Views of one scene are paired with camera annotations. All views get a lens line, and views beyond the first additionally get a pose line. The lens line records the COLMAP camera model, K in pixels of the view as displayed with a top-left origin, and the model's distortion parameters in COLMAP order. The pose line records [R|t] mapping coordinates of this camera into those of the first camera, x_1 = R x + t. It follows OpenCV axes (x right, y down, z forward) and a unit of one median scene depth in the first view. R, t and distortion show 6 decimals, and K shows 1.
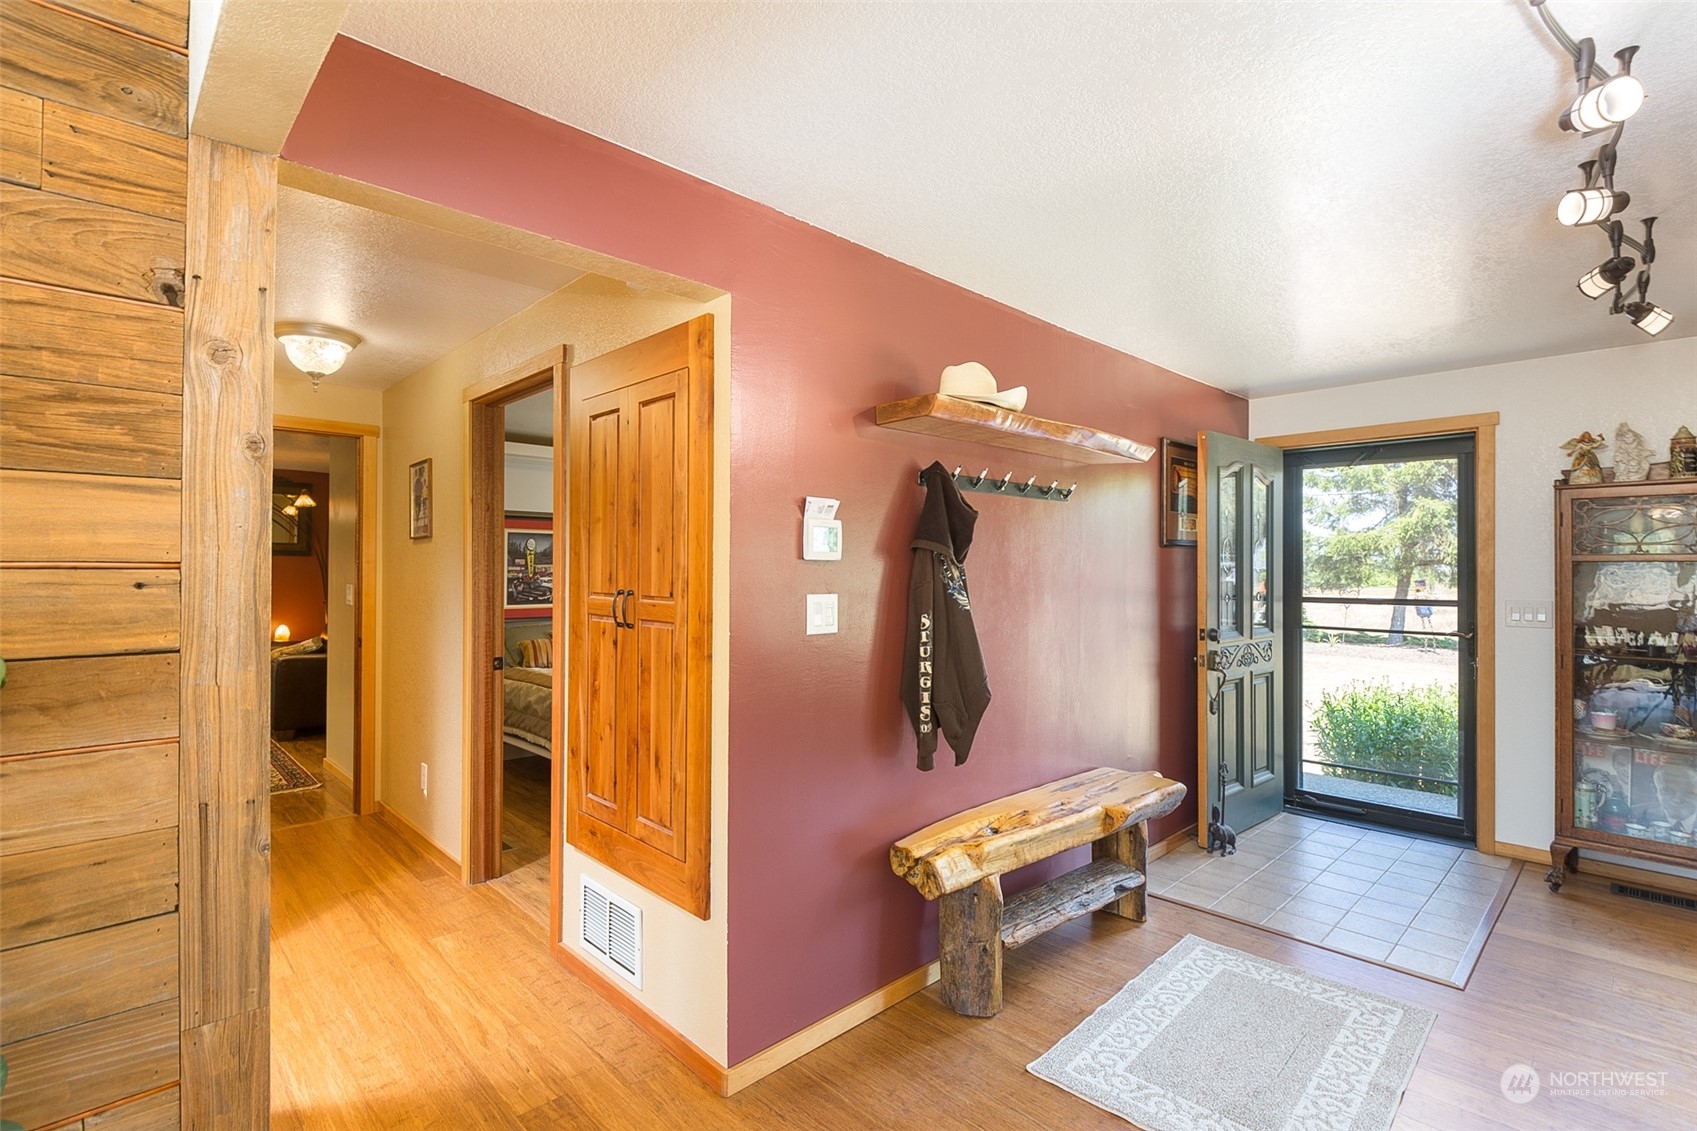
lens RADIAL K [[802.6, 0, 852.1], [0, 802.6, 559.8], [0, 0, 1]] dist [0.019600, -0.023575]
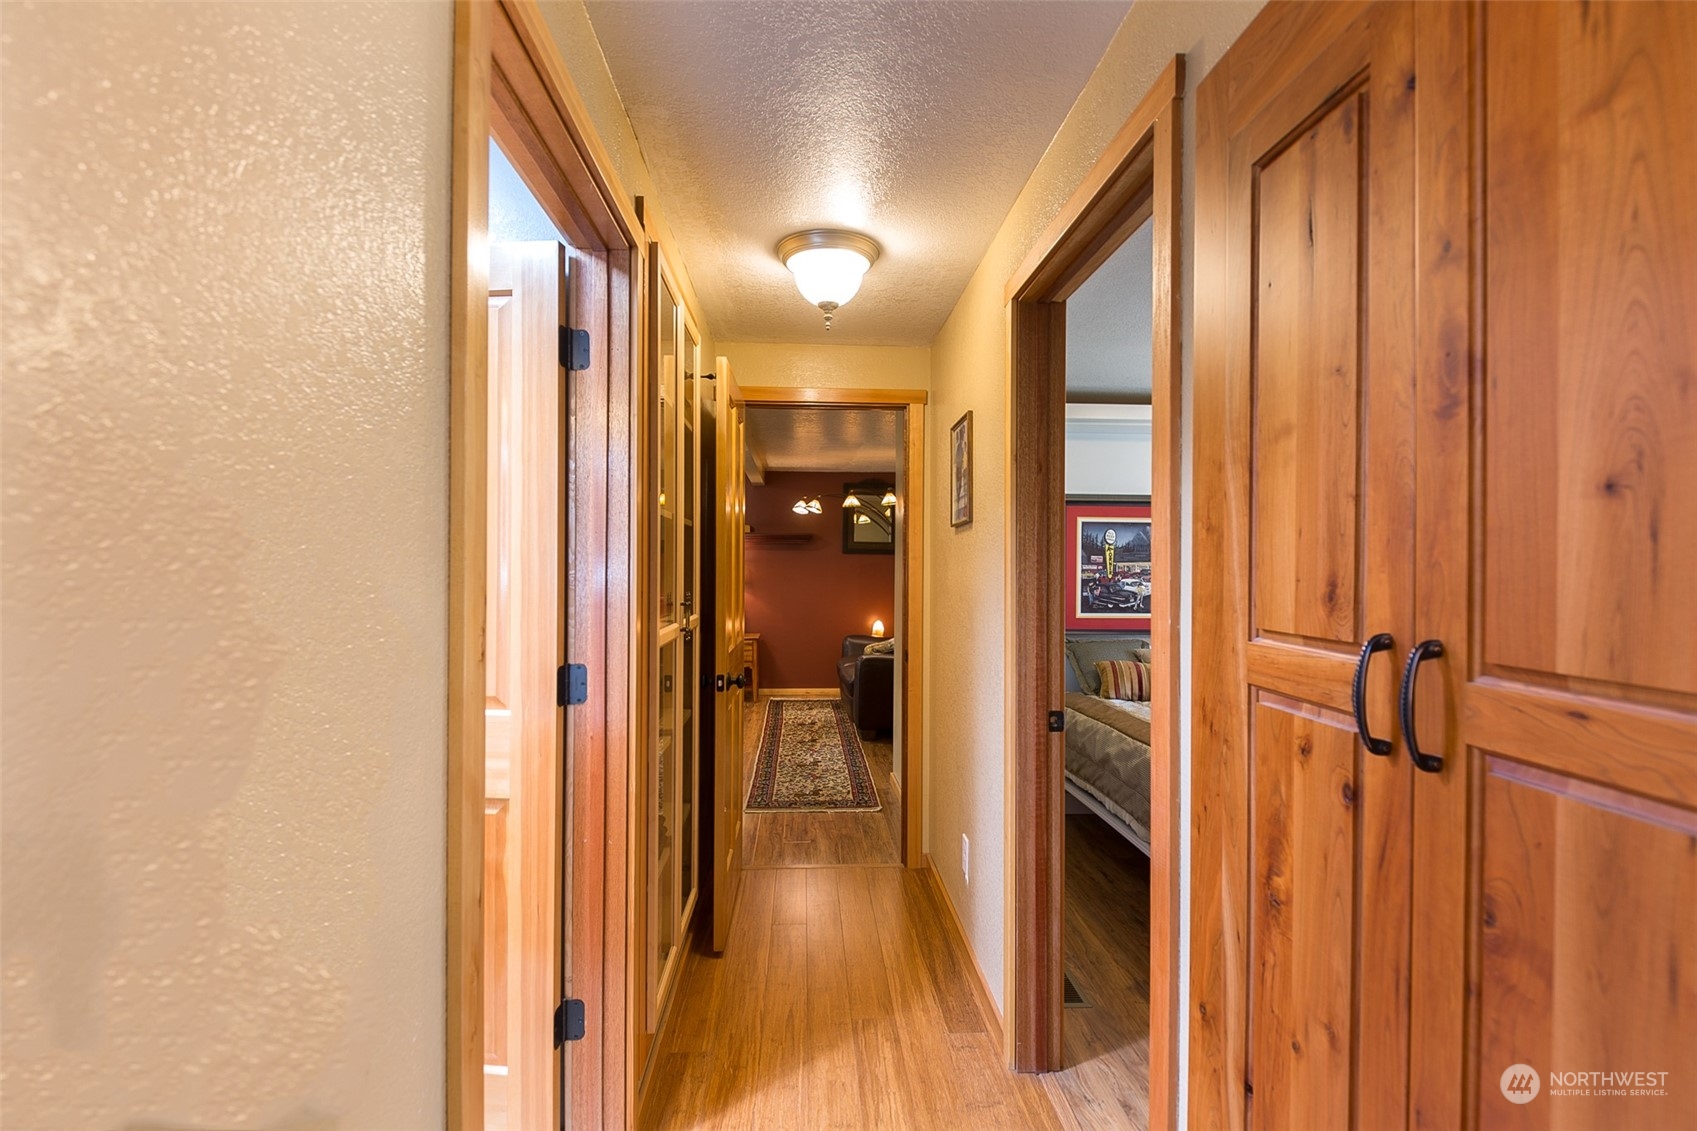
lens RADIAL K [[802.6, 0, 852.1], [0, 802.6, 559.8], [0, 0, 1]] dist [0.019600, -0.023575]
pose [[0.769528, -0.001000, -0.638613, -0.168324], [0.001295, 0.999999, -0.000005, 0.005606], [0.638612, -0.000823, 0.769528, 0.430418]]
